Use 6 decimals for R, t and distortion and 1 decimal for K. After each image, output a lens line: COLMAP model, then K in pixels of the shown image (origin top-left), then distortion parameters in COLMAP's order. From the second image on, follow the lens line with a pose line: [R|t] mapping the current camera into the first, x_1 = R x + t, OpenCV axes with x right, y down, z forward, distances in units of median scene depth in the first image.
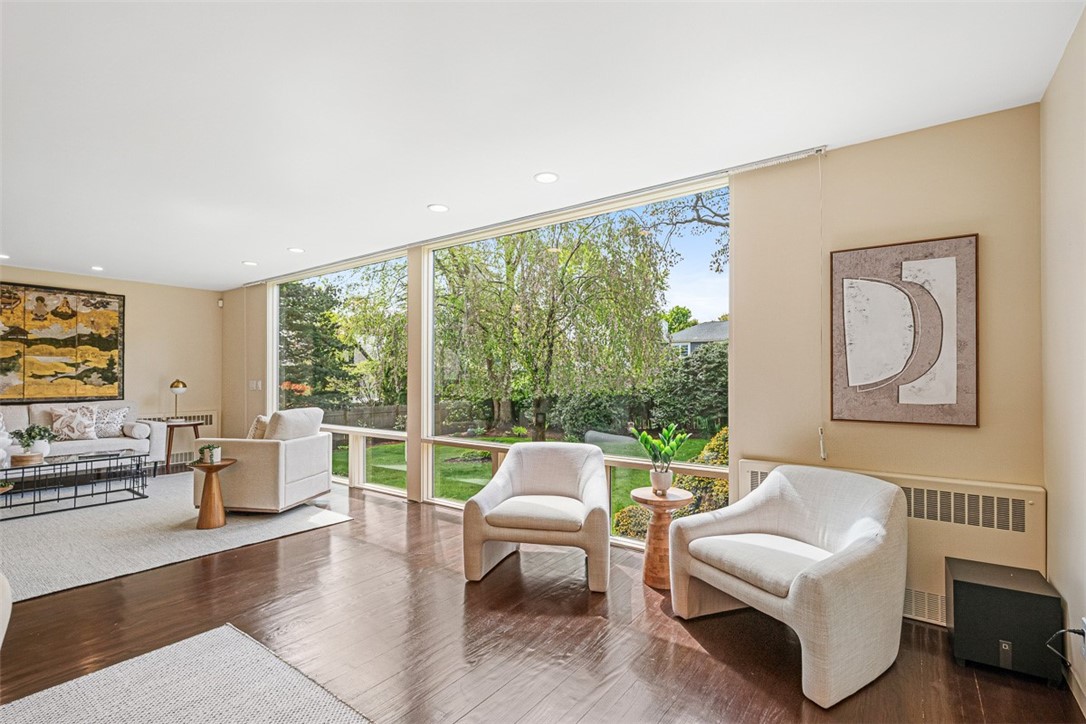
lens RADIAL K [[497.5, 0, 541.5], [0, 497.5, 371.0], [0, 0, 1]] dist [-0.000120, -0.000220]
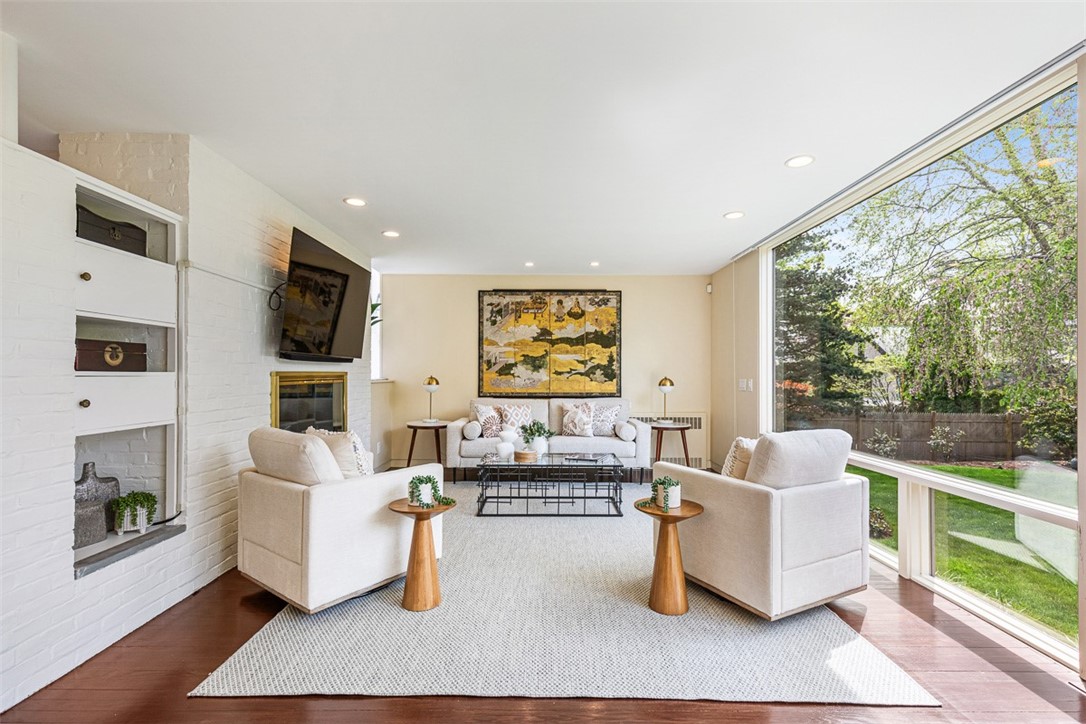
lens RADIAL K [[484.9, 0, 544.7], [0, 484.9, 369.1], [0, 0, 1]] dist [0.004029, -0.000040]
pose [[0.591495, -0.005053, -0.806293, -0.164830], [0.004704, 0.999985, -0.002816, 0.004860], [0.806295, -0.002127, 0.591510, 0.328239]]
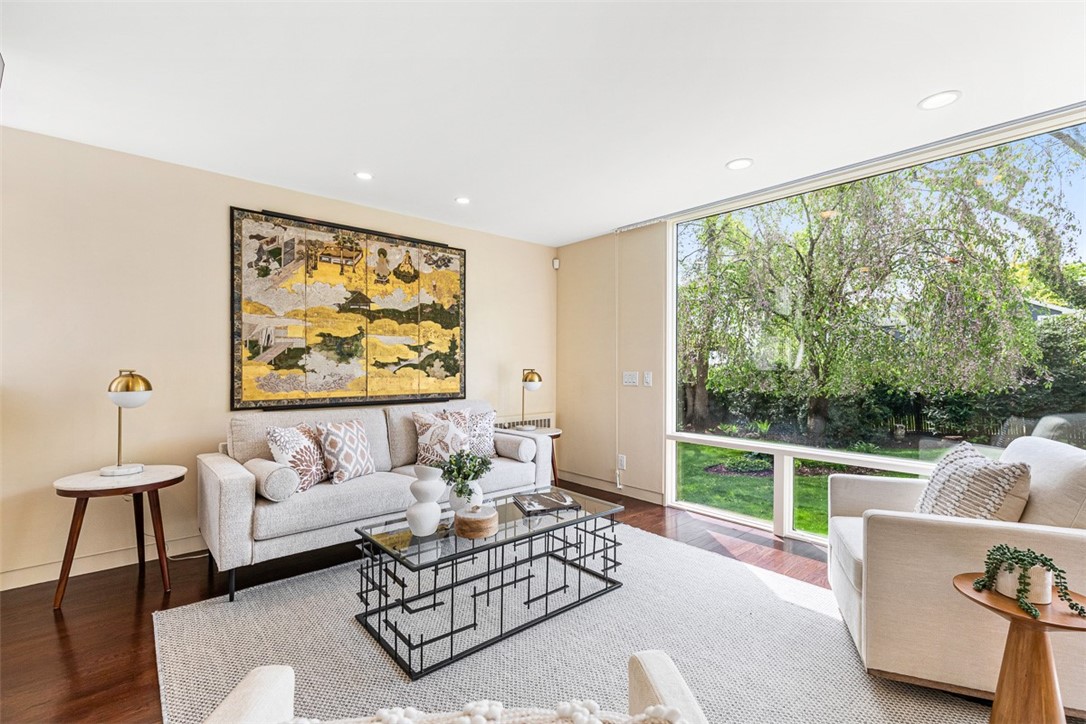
lens RADIAL K [[484.9, 0, 544.7], [0, 484.9, 369.1], [0, 0, 1]] dist [0.004029, -0.000040]
pose [[0.976235, 0.006022, -0.216633, -0.610412], [-0.002132, 0.999832, 0.018186, 0.004008], [0.216706, -0.017292, 0.976084, 0.371270]]
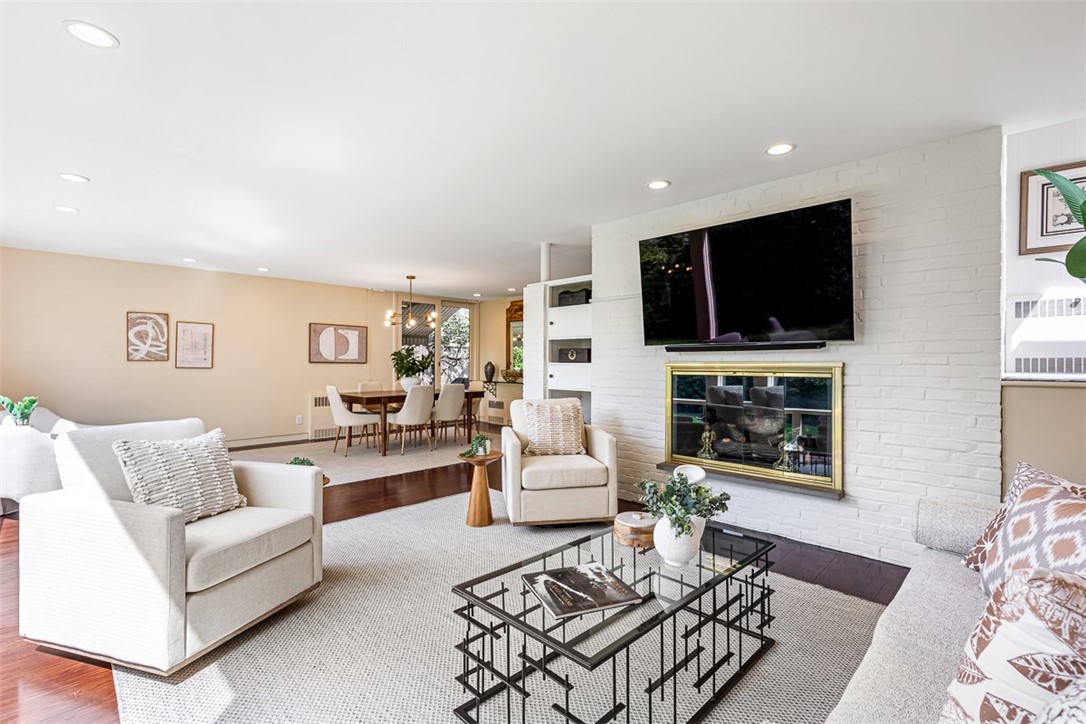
lens RADIAL K [[497.5, 0, 541.5], [0, 497.5, 371.0], [0, 0, 1]] dist [-0.000120, -0.000220]
pose [[-0.987066, 0.000063, 0.160314, -0.727779], [0.001937, 0.999932, 0.011532, 0.007906], [-0.160302, 0.011694, -0.986999, 1.073776]]
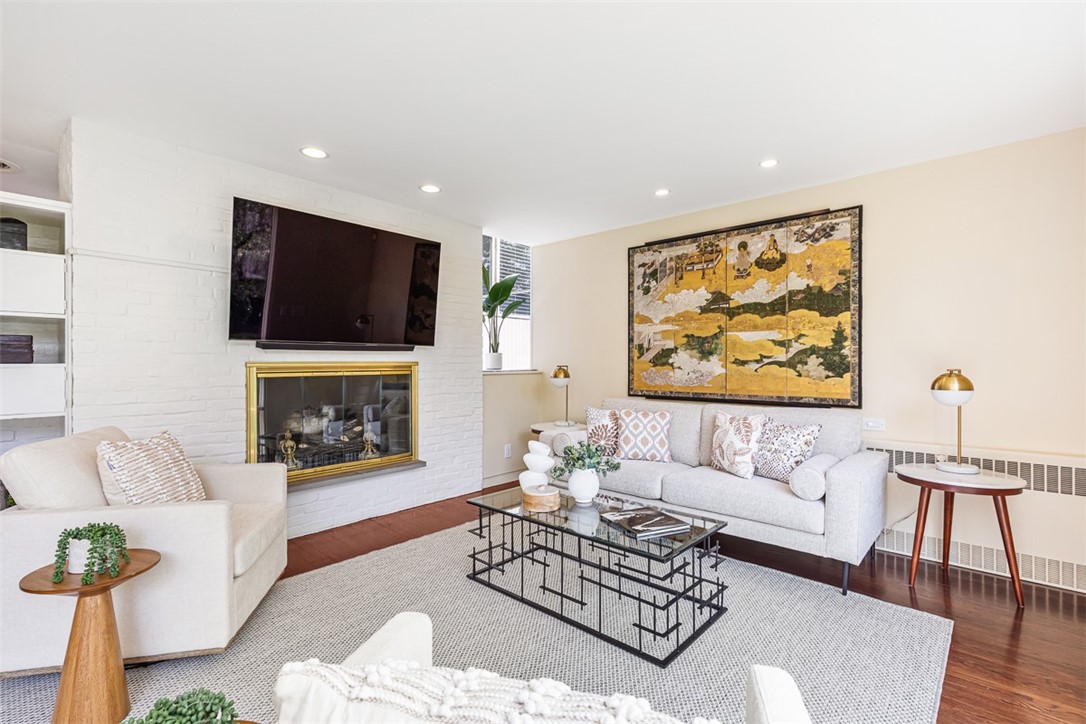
lens RADIAL K [[487.6, 0, 543.0], [0, 487.6, 362.0], [0, 0, 1]] dist [0.001757, 0.000002]
pose [[-0.100842, 0.000483, -0.994902, -0.318467], [0.010151, 0.999948, -0.000543, 0.007731], [0.994851, -0.010154, -0.100842, 0.759461]]
